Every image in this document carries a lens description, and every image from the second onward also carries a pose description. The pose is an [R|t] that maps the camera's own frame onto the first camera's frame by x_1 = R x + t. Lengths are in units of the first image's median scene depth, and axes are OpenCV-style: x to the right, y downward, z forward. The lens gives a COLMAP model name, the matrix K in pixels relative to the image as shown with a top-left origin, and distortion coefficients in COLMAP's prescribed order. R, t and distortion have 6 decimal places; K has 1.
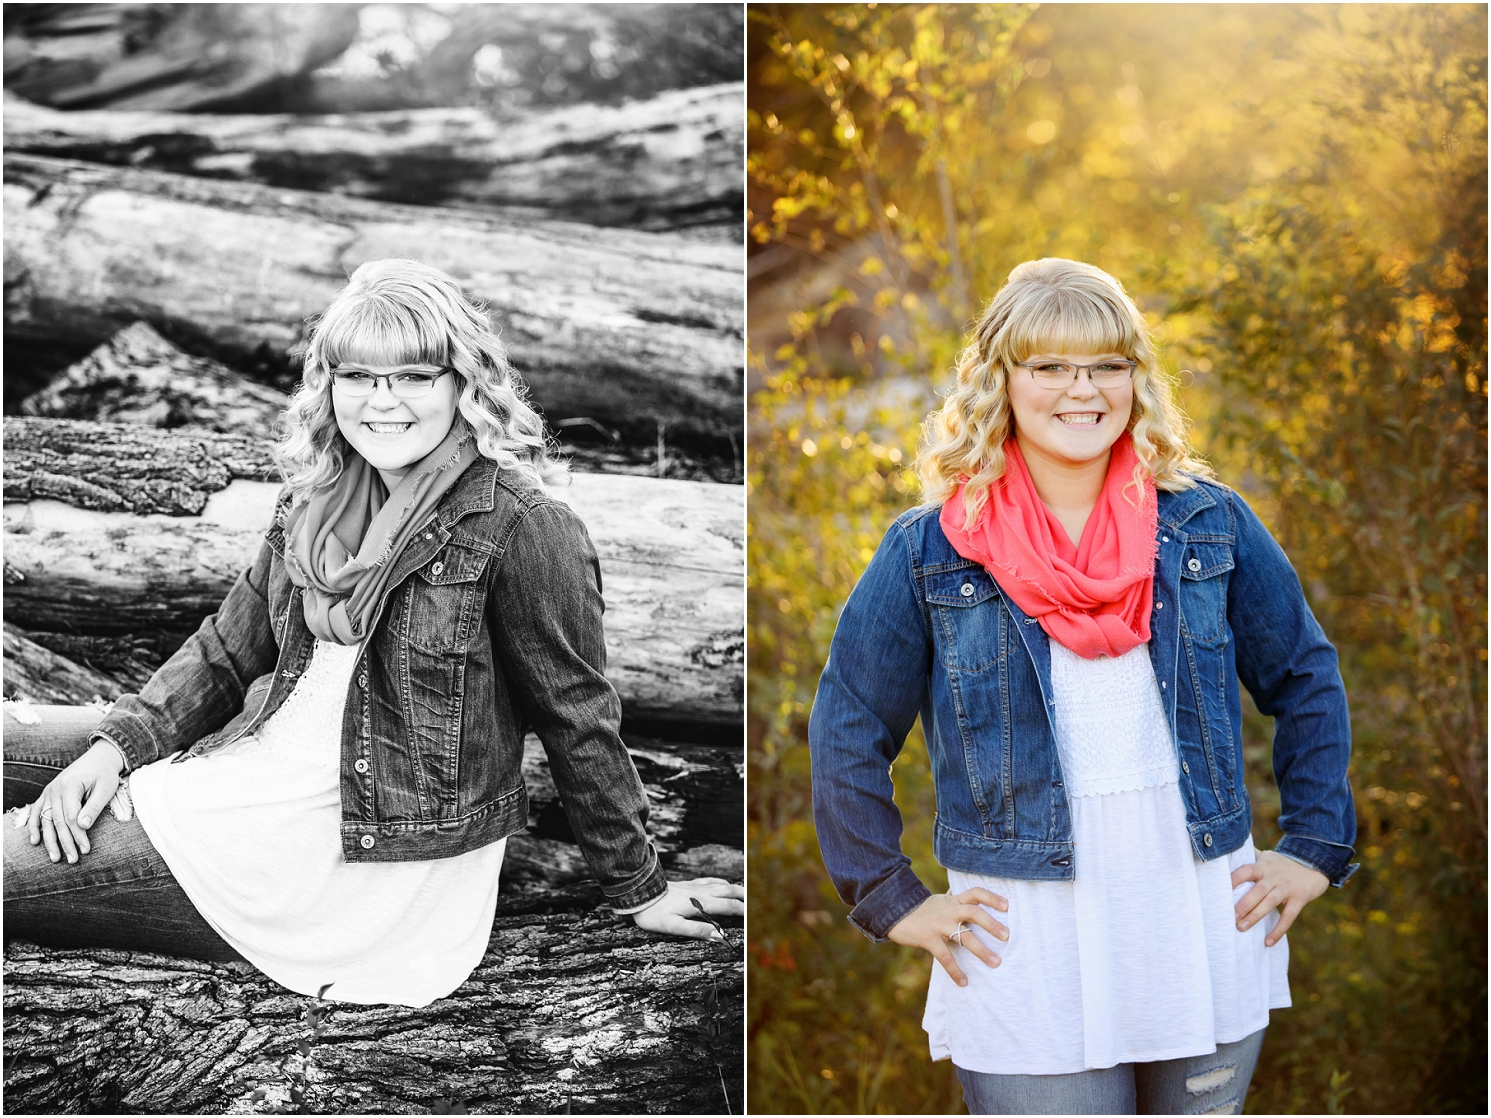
lens RADIAL K [[4576.0, 0, 745.5], [0, 4576.0, 559.0], [0, 0, 1]] dist [-0.988347, -0.398831]
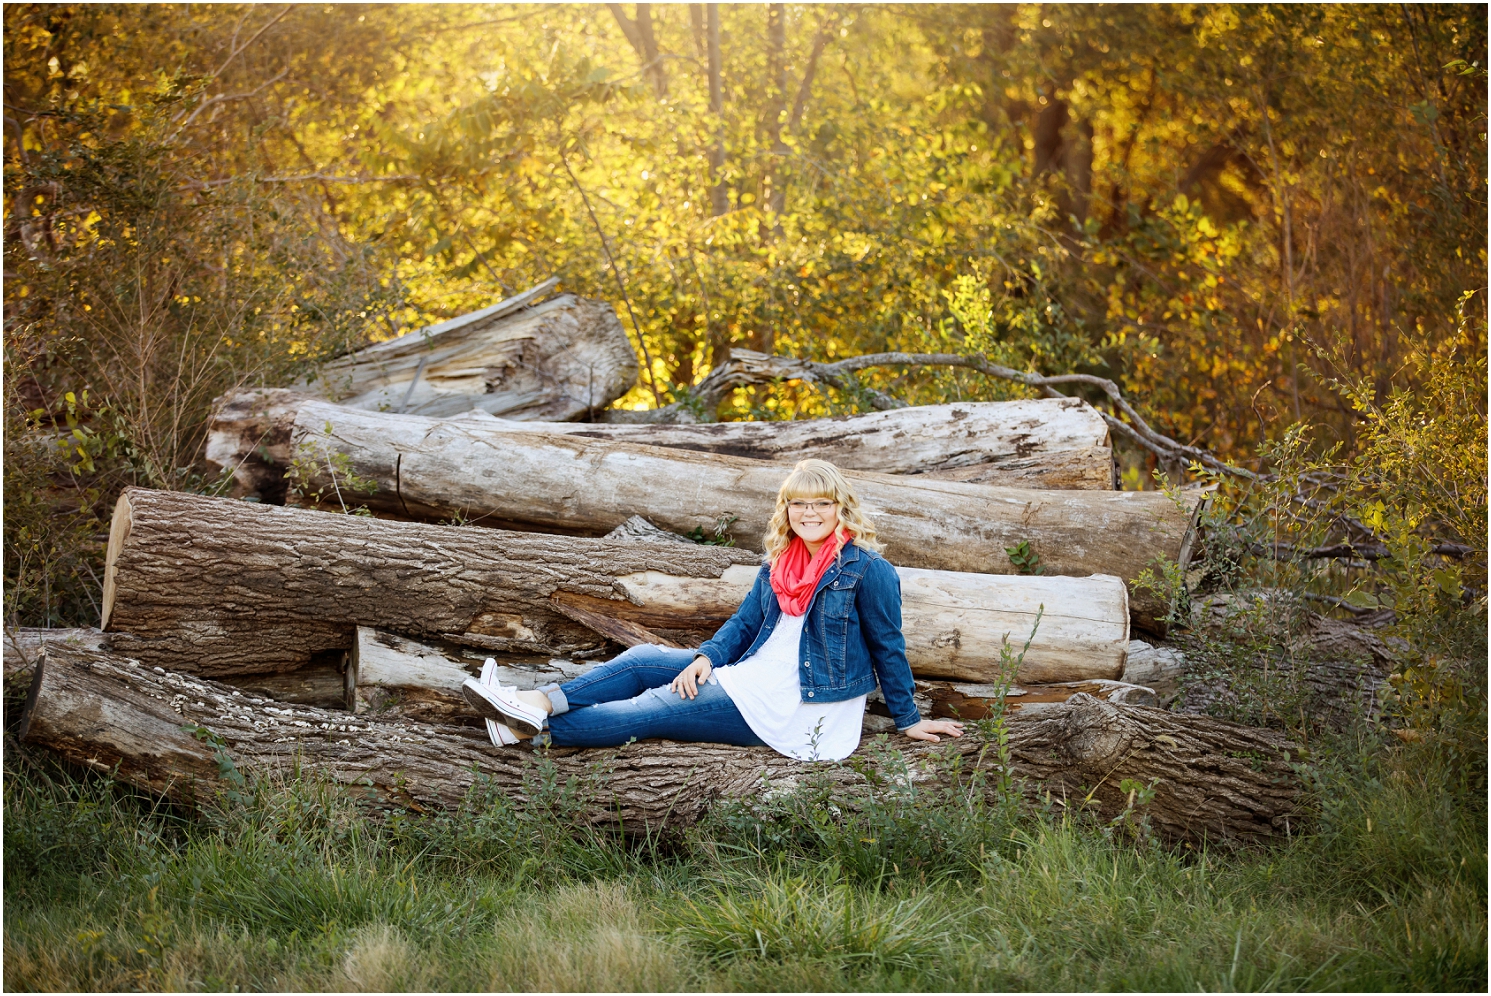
lens RADIAL K [[5141.2, 0, 750.3], [0, 5141.2, 623.0], [0, 0, 1]] dist [-2.925977, 0.165689]
pose [[0.999663, -0.024303, -0.009172, -0.087652], [0.023568, 0.997046, -0.073106, 0.217074], [0.010921, 0.072865, 0.997282, -1.696314]]
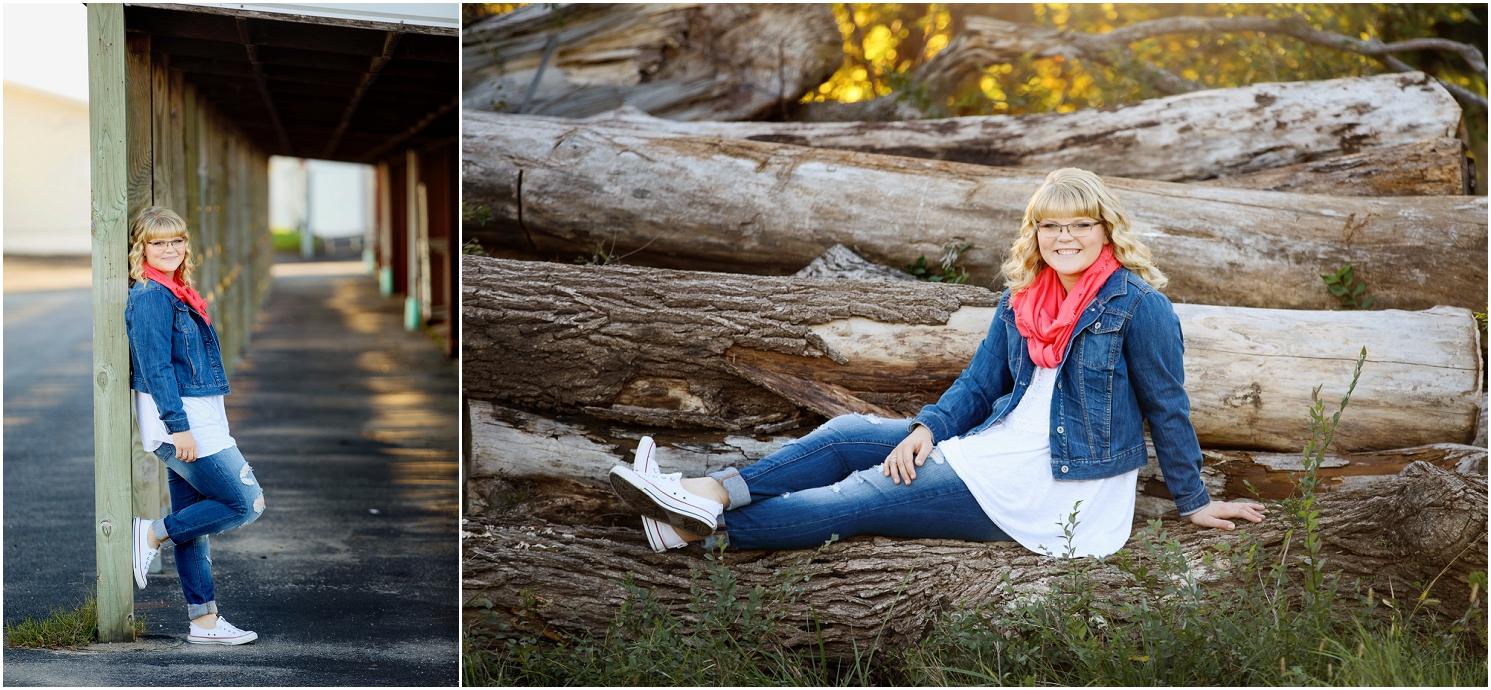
lens RADIAL K [[7171.4, 0, 747.0], [0, 7171.4, 392.2], [0, 0, 1]] dist [-2.268694, -1.320473]
pose [[0.997447, -0.050901, -0.050086, -0.063958], [0.047144, 0.996177, -0.073542, 0.232173], [0.053638, 0.070993, 0.996034, -1.891638]]
